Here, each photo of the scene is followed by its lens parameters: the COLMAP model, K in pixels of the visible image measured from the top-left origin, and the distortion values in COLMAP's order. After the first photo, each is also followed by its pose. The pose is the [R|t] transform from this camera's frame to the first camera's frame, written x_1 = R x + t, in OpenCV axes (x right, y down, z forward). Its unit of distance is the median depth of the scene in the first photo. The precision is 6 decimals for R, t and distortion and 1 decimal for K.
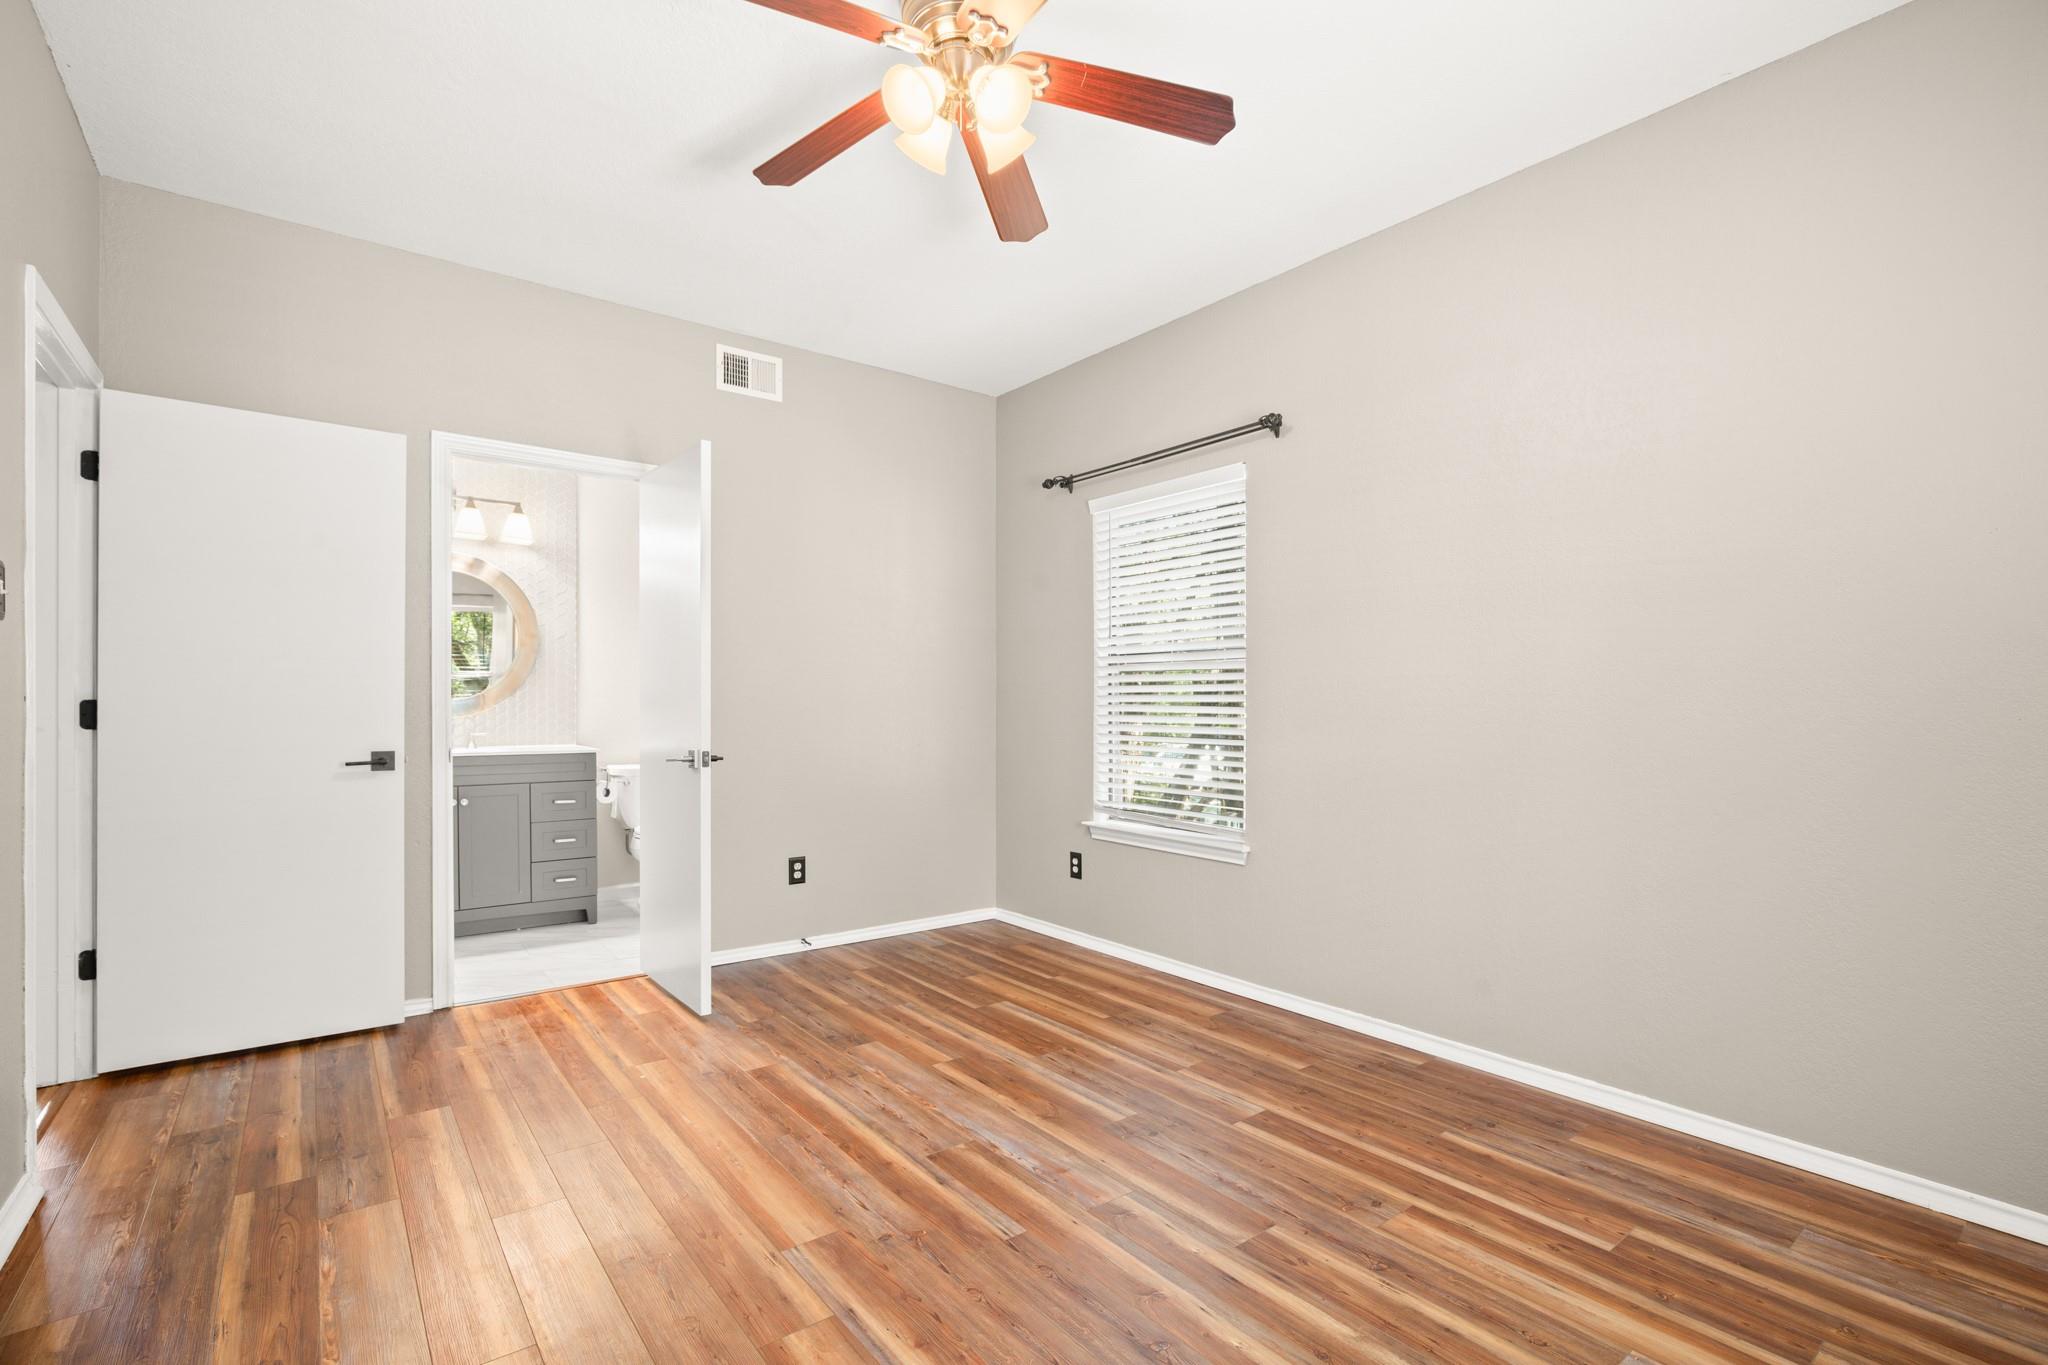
lens RADIAL K [[937.6, 0, 1026.2], [0, 937.6, 684.2], [0, 0, 1]] dist [0.014650, -0.001051]
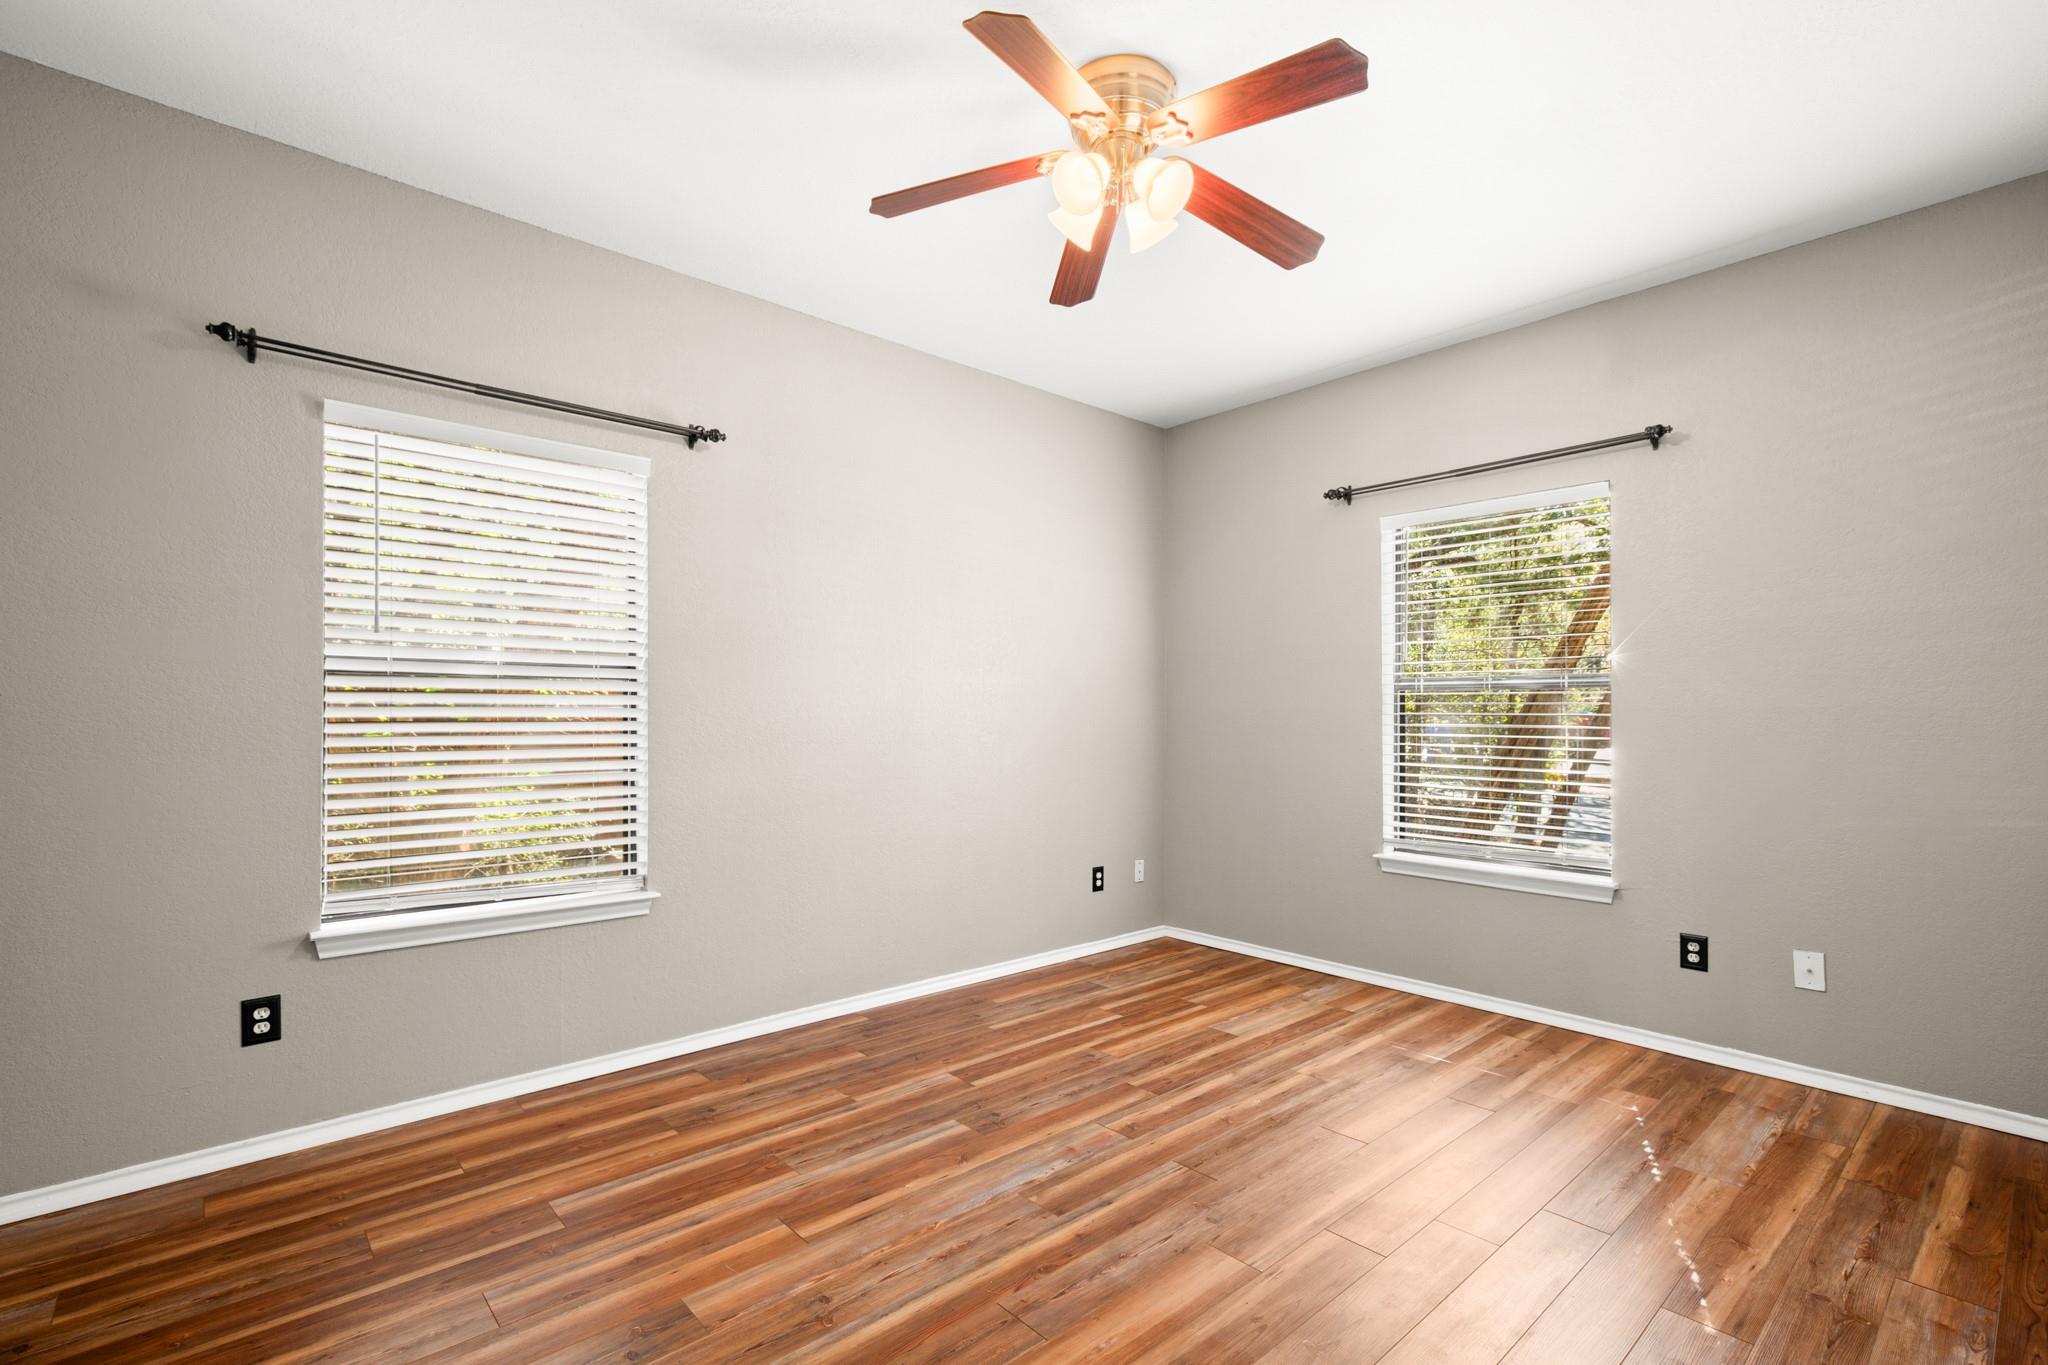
lens RADIAL K [[937.6, 0, 1025.4], [0, 937.6, 703.1], [0, 0, 1]] dist [0.014650, -0.001051]
pose [[-0.075090, 0.013208, 0.997089, -0.892444], [-0.026534, 0.999532, -0.015239, -0.006016], [-0.996824, -0.027601, -0.074704, 0.933817]]
